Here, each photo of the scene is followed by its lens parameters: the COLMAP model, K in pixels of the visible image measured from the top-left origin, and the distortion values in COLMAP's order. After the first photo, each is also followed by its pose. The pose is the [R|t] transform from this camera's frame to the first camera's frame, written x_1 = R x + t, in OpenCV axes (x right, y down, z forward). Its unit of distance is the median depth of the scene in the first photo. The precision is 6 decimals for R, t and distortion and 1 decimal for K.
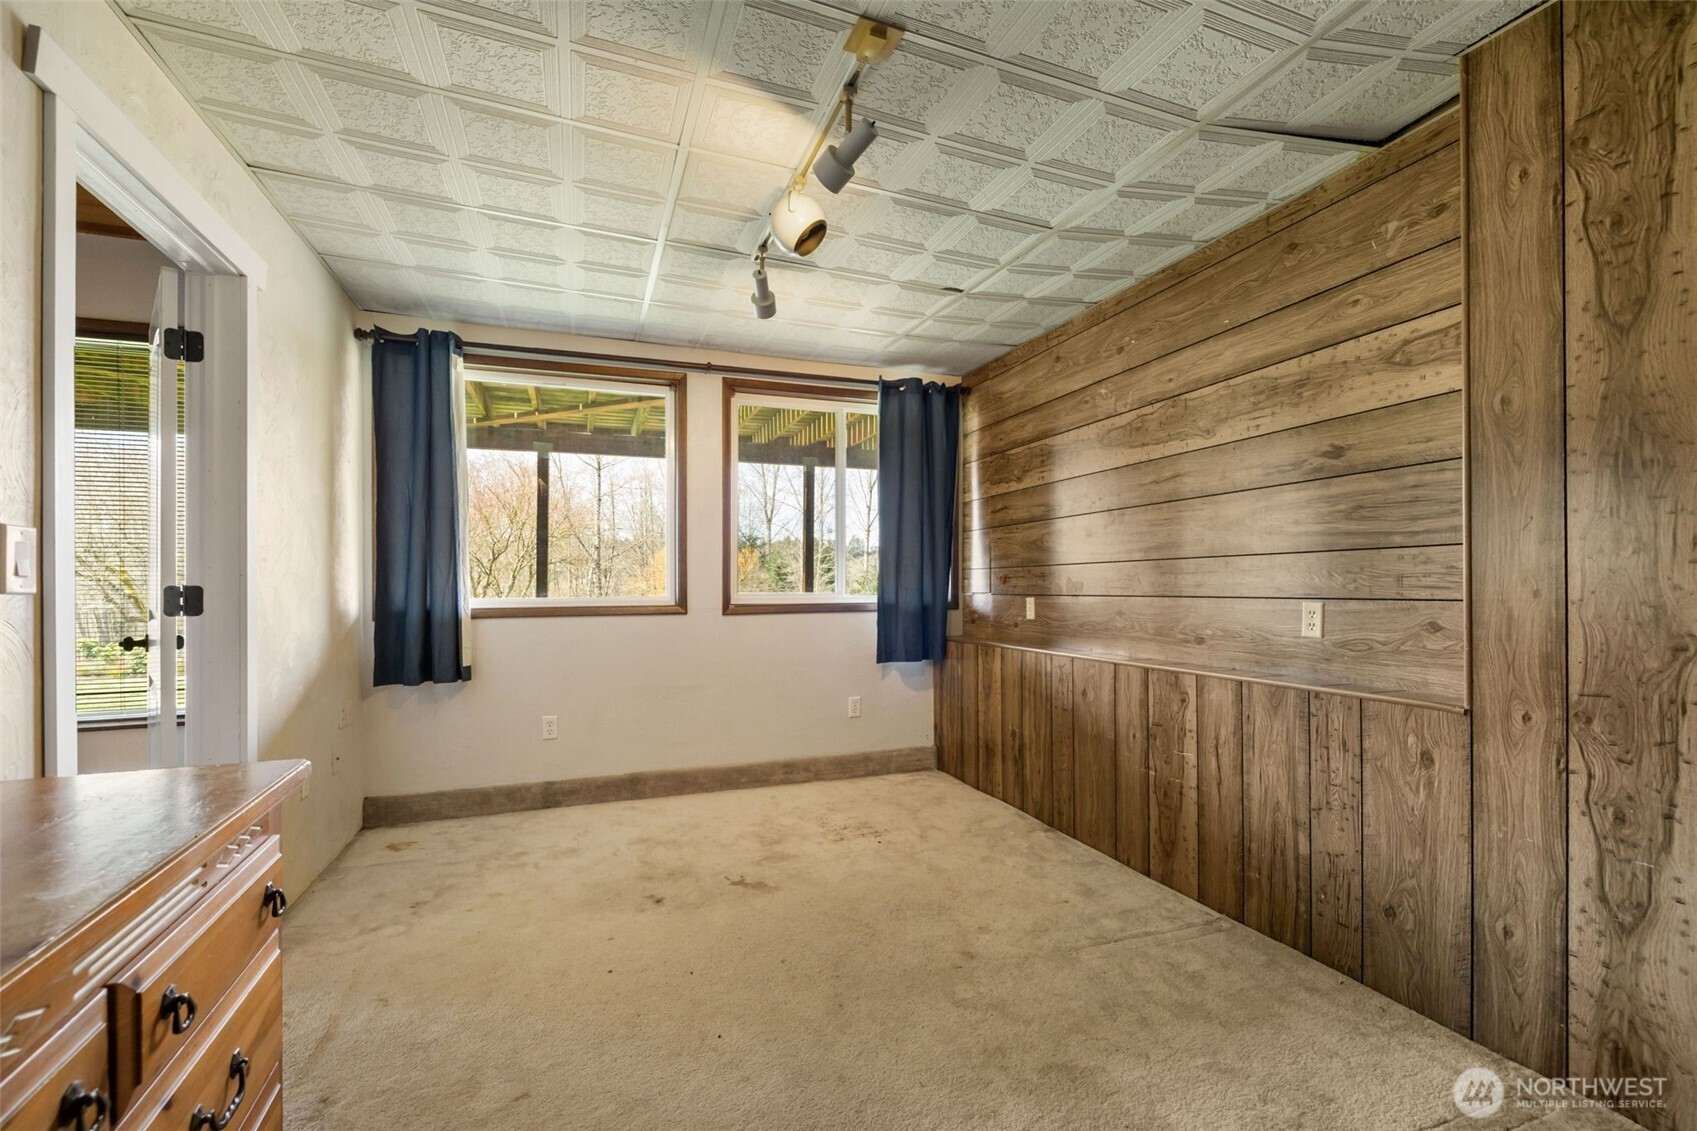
lens RADIAL K [[720.2, 0, 851.5], [0, 720.2, 576.6], [0, 0, 1]] dist [0.001542, -0.000341]
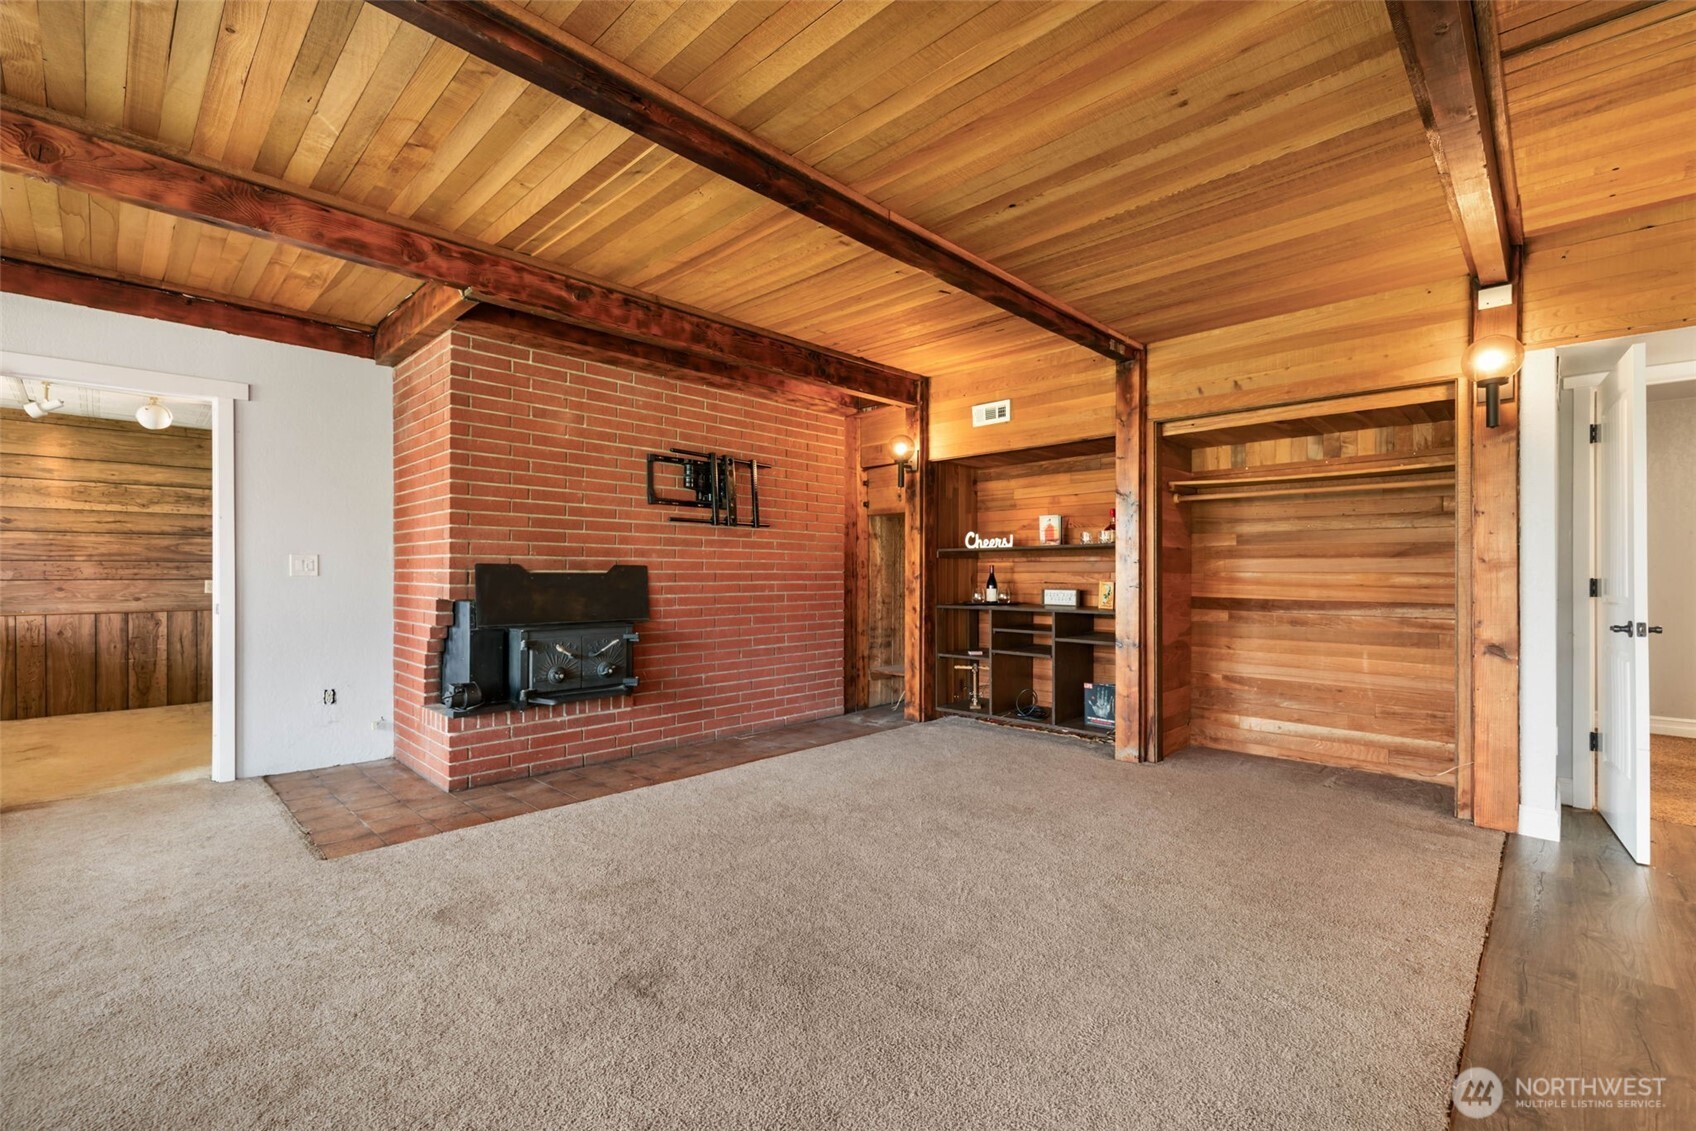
lens RADIAL K [[719.8, 0, 852.6], [0, 719.8, 578.6], [0, 0, 1]] dist [0.001542, -0.000341]
pose [[-0.406162, 0.013368, 0.913703, -2.544277], [-0.001634, 0.999881, -0.015355, 0.057941], [-0.913800, -0.007729, -0.406092, -0.103001]]
